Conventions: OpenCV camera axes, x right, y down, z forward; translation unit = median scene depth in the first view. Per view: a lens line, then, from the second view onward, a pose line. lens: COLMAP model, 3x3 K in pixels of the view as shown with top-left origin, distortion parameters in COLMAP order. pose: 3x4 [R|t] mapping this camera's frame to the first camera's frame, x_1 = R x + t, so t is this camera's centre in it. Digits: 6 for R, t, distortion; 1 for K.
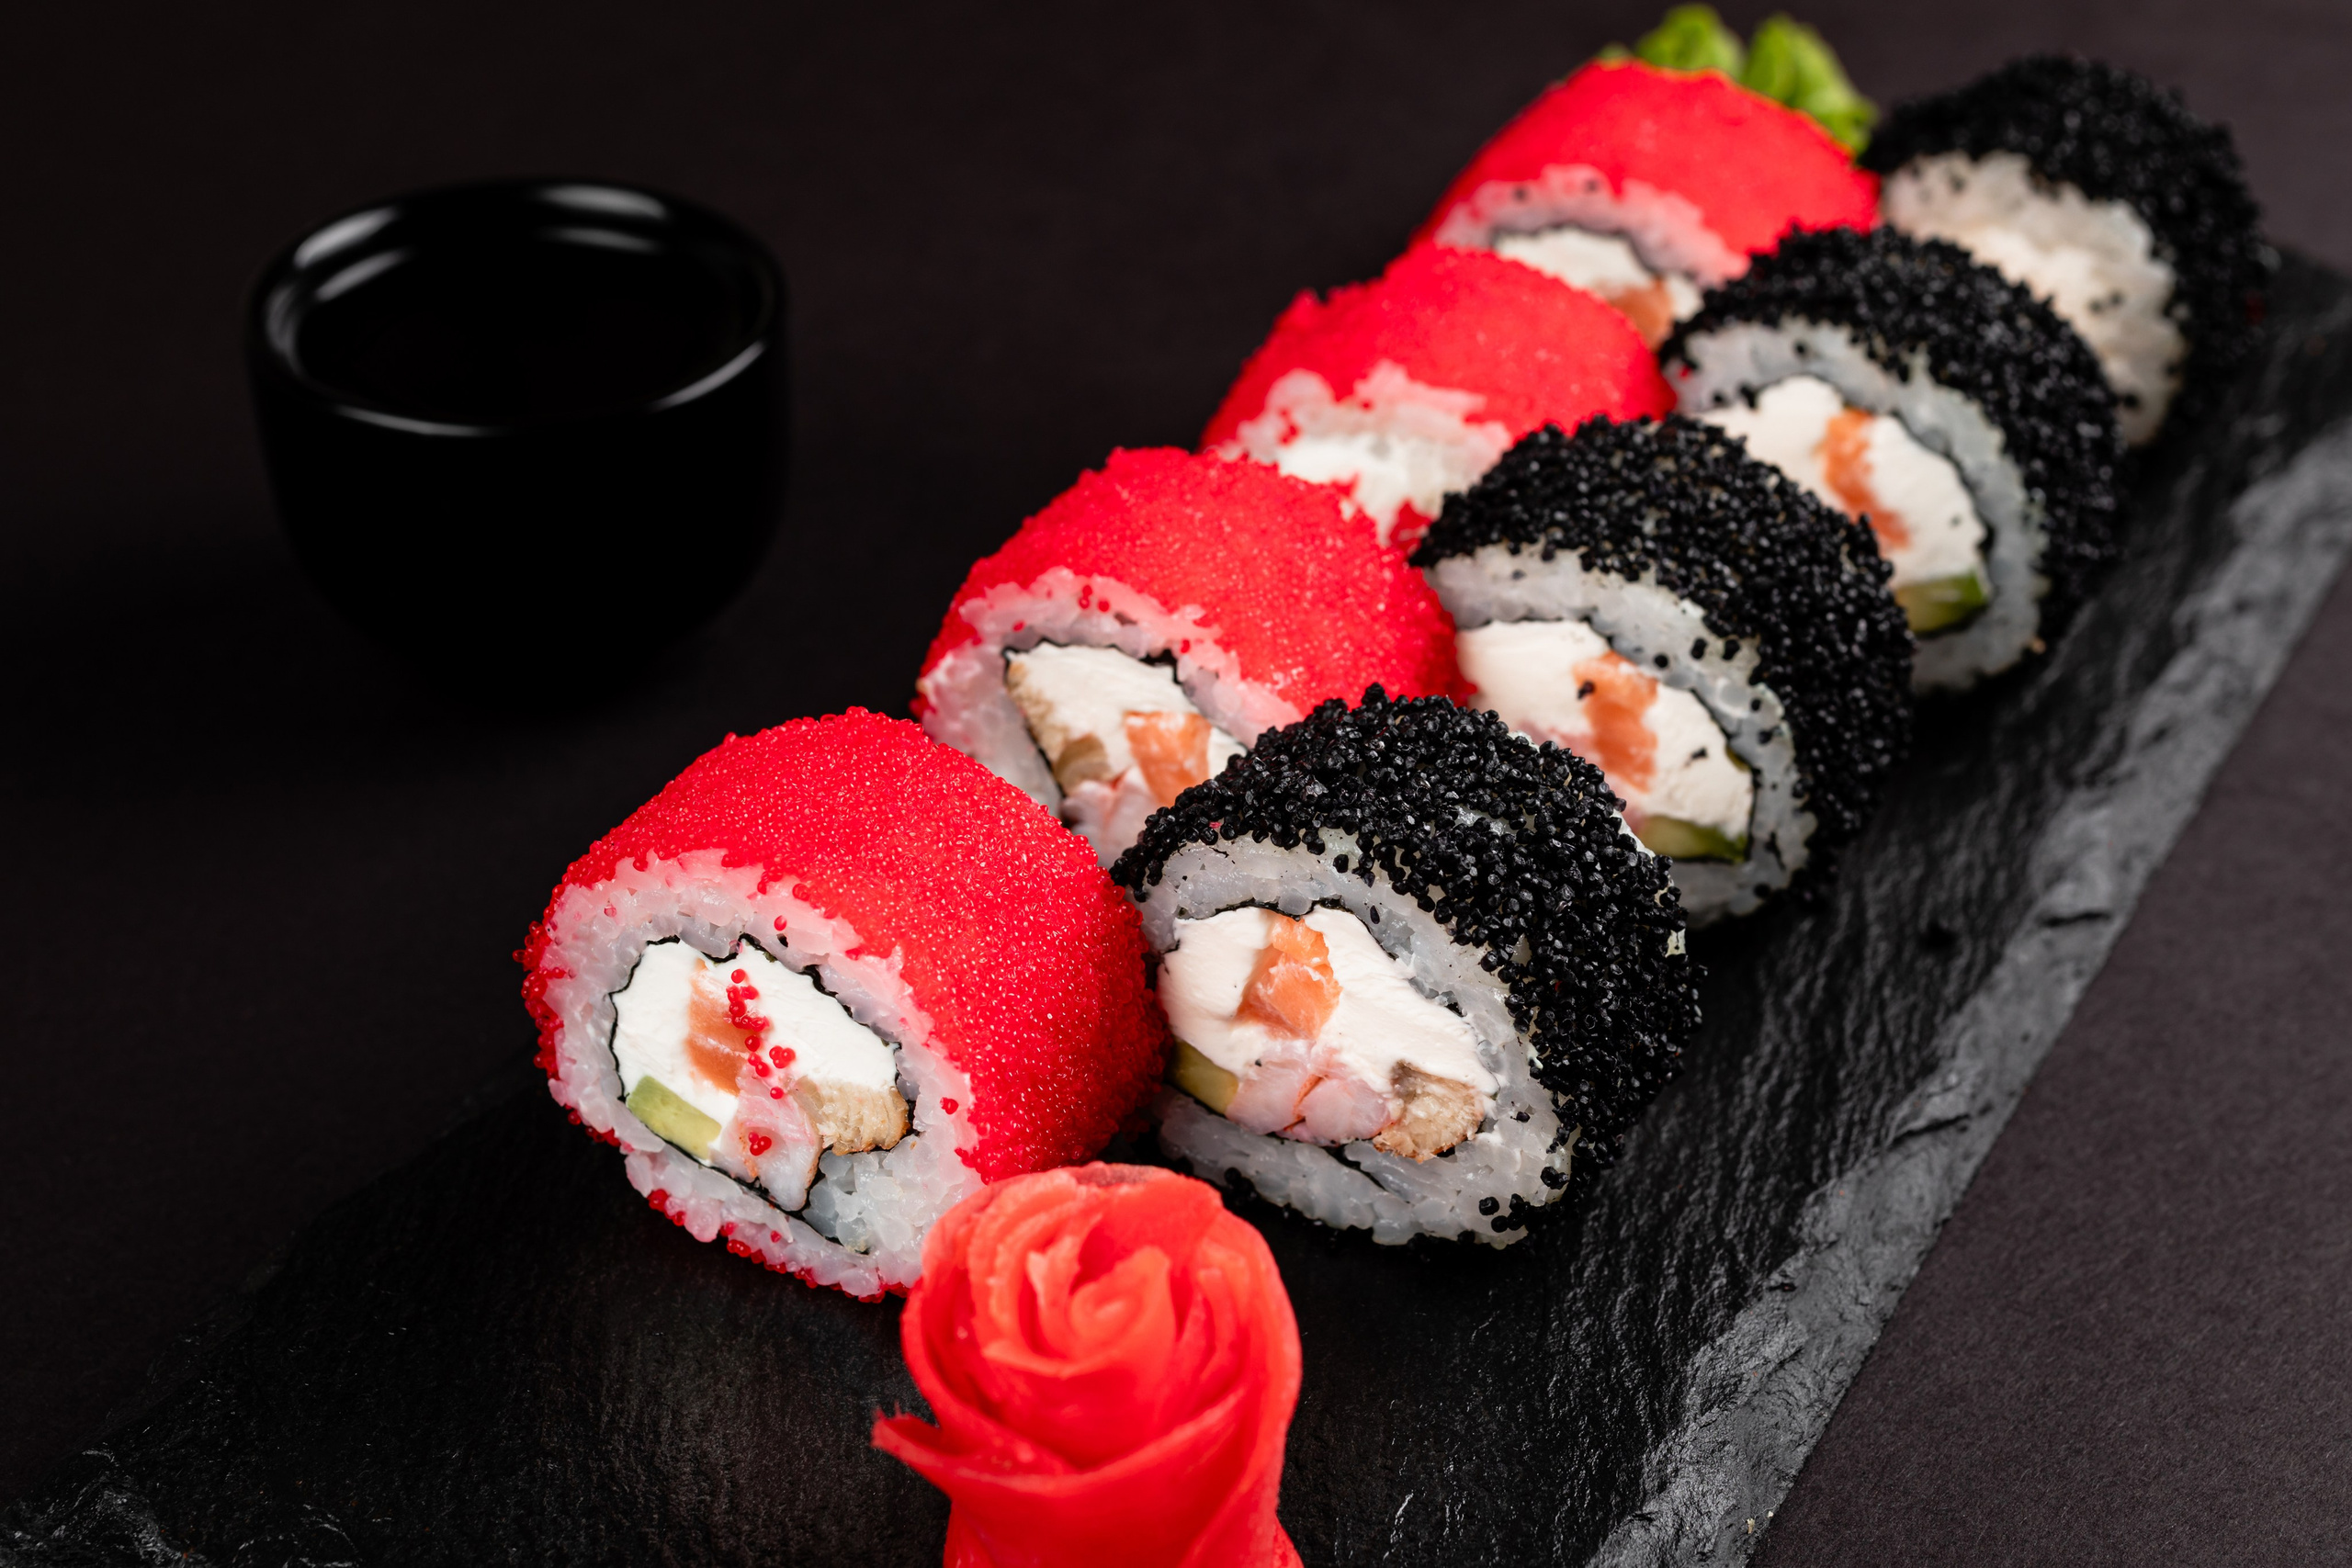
lens RADIAL K [[3715.7, 0, 1201.2], [0, 3715.7, 862.2], [0, 0, 1]] dist [0.148469, 0.058006]
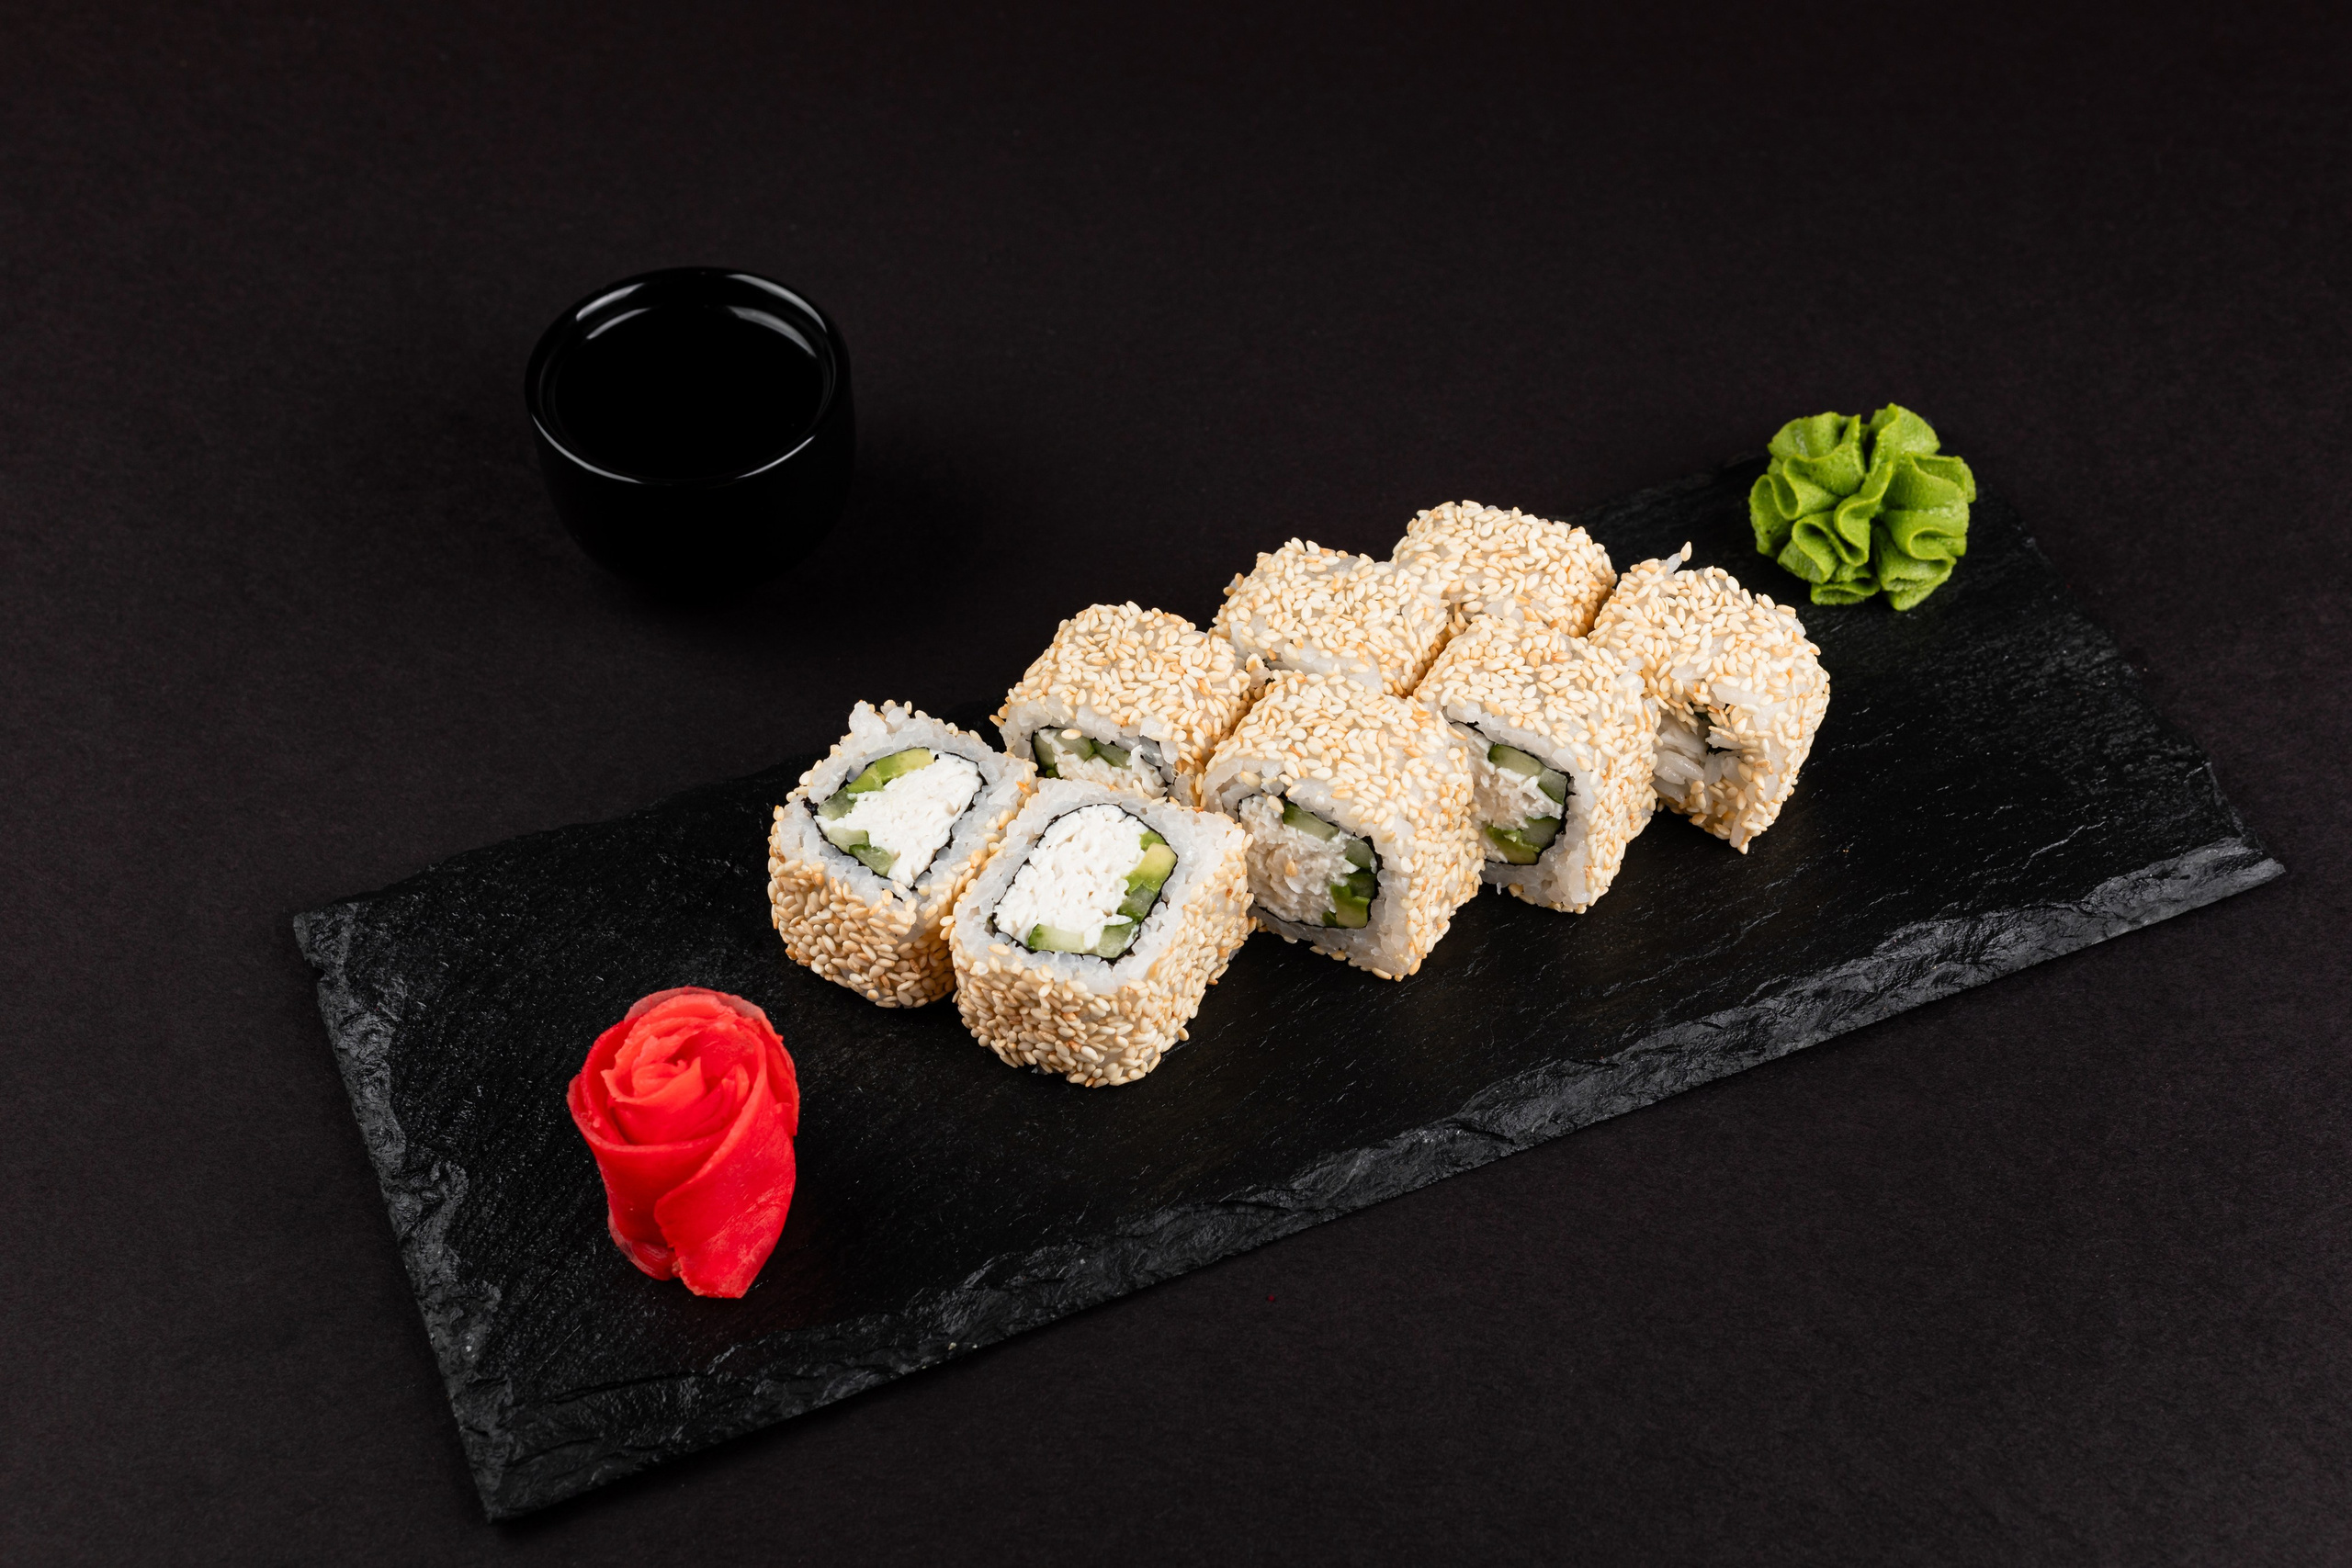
lens RADIAL K [[3780.0, 0, 1244.4], [0, 3780.0, 849.2], [0, 0, 1]] dist [0.145213, -0.027933]
pose [[0.793235, 0.455688, -0.403890, 0.845572], [-0.348878, 0.883746, 0.311893, -0.634513], [0.499062, -0.106496, 0.859998, -0.496971]]
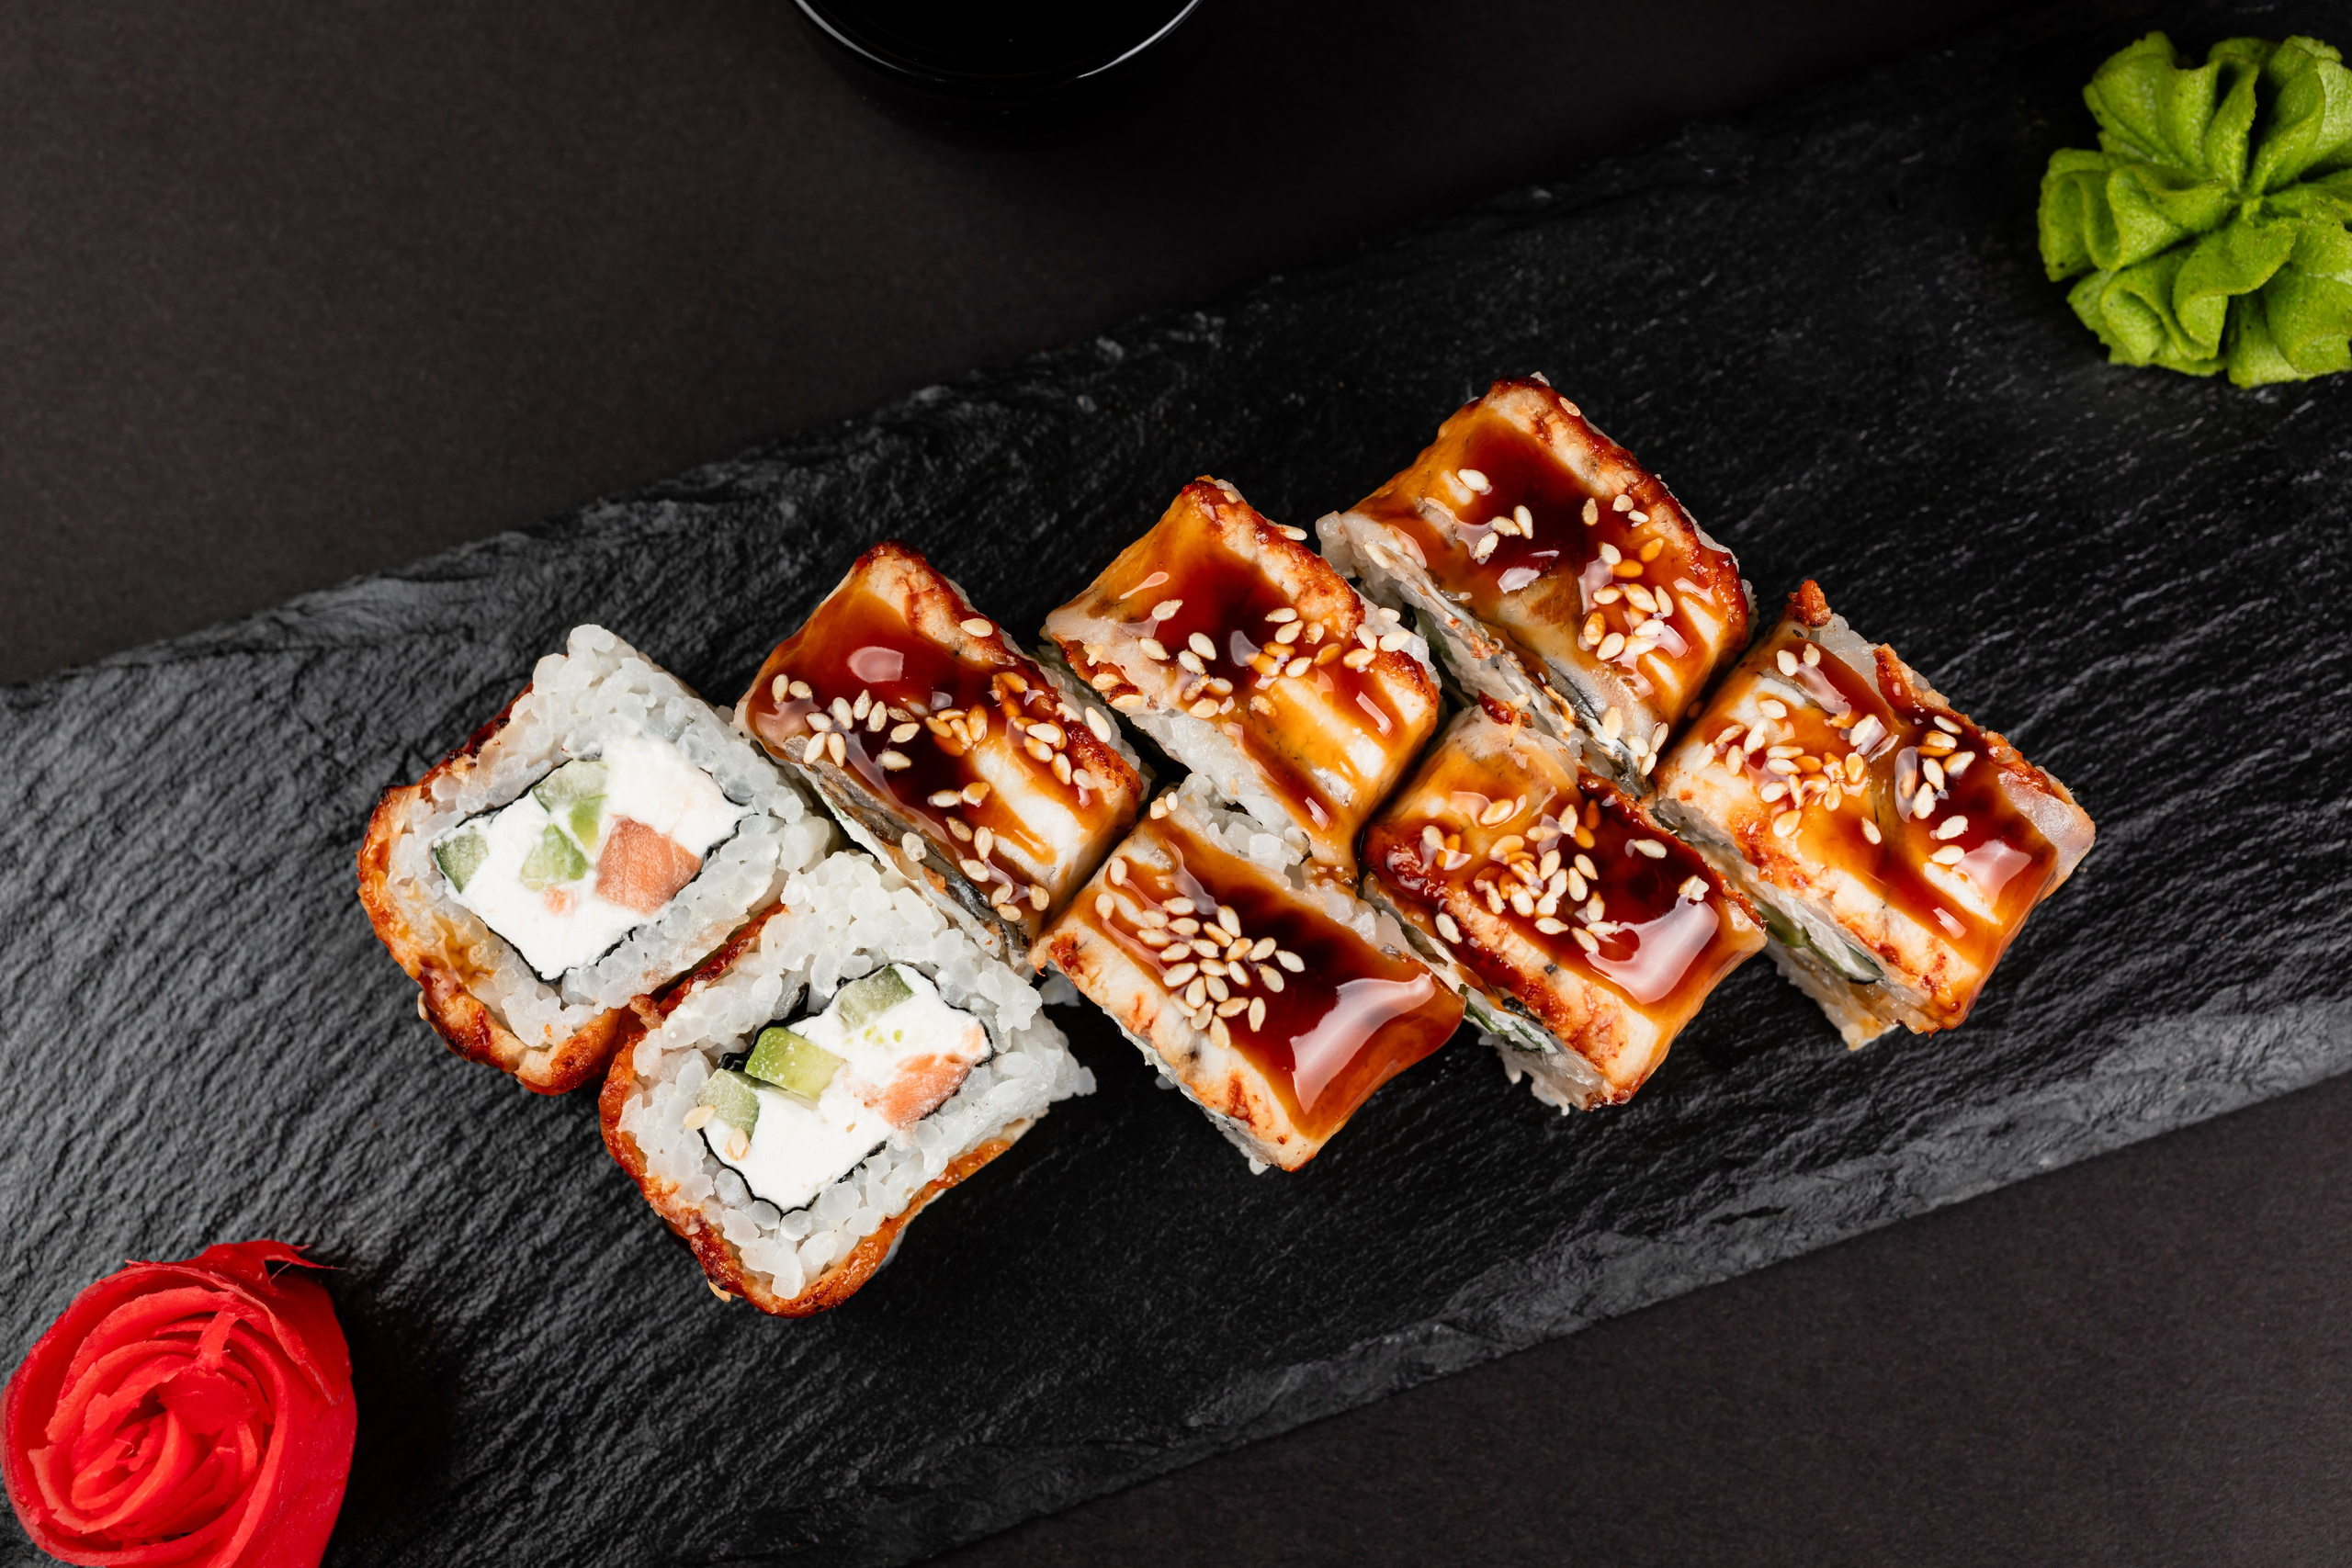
lens RADIAL K [[3374.6, 0, 1170.6], [0, 3374.6, 782.4], [0, 0, 1]] dist [0.155719, -0.071467]
pose [[0.739413, 0.664484, -0.108302, 0.186773], [-0.375048, 0.540132, 0.753390, -0.899666], [0.559113, -0.516449, 0.648594, 0.421628]]
